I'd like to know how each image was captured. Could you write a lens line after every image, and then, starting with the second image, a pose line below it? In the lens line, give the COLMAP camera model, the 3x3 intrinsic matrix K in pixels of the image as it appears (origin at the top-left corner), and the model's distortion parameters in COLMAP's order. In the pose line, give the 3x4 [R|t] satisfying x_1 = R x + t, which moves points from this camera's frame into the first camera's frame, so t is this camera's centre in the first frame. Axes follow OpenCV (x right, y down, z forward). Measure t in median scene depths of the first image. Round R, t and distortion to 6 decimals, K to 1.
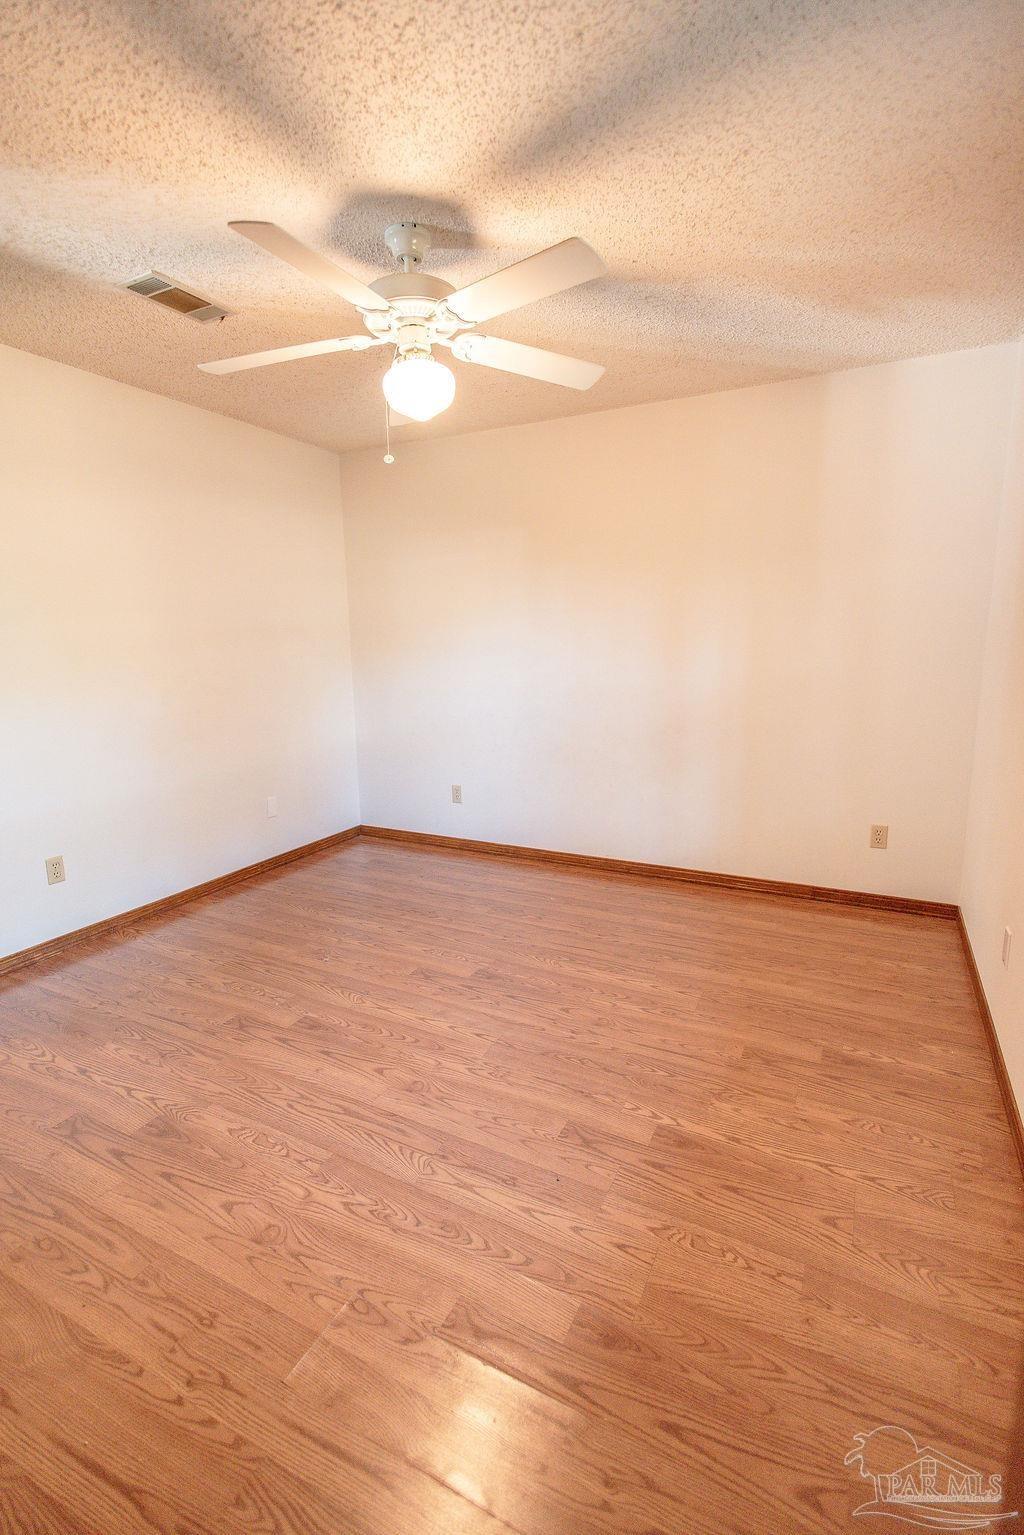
lens RADIAL K [[695.7, 0, 518.1], [0, 695.7, 767.5], [0, 0, 1]] dist [0.000324, -0.000487]
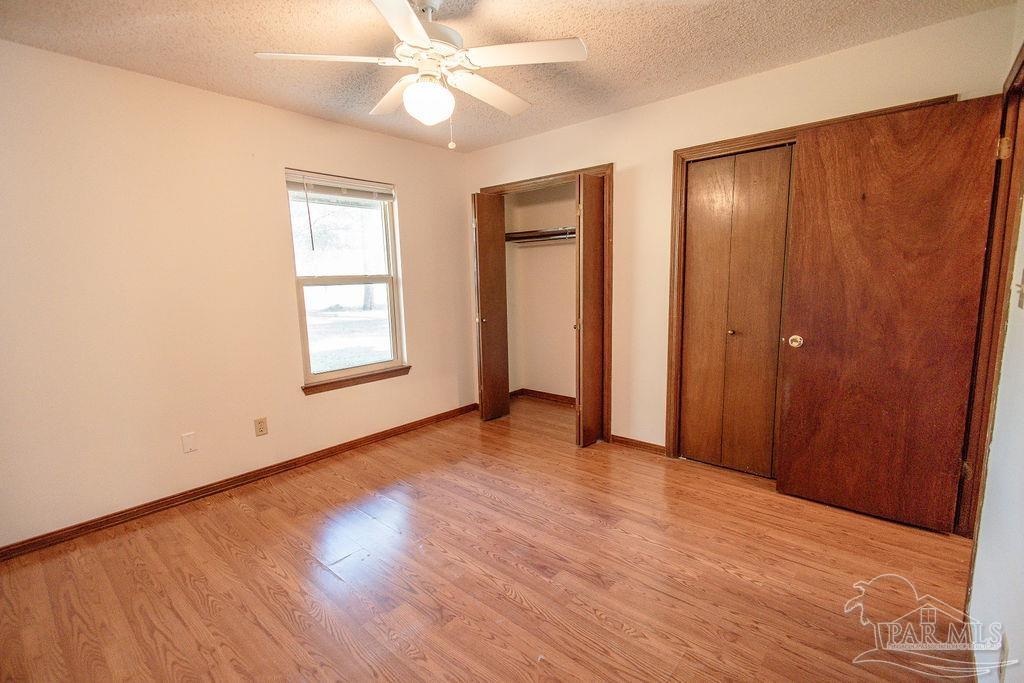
lens RADIAL K [[465.8, 0, 506.7], [0, 465.8, 336.8], [0, 0, 1]] dist [0.004811, -0.000178]
pose [[-0.964256, 0.002617, 0.264959, -0.535577], [0.087912, 0.946472, 0.310585, -0.368308], [-0.249964, 0.322776, -0.912871, 1.941571]]
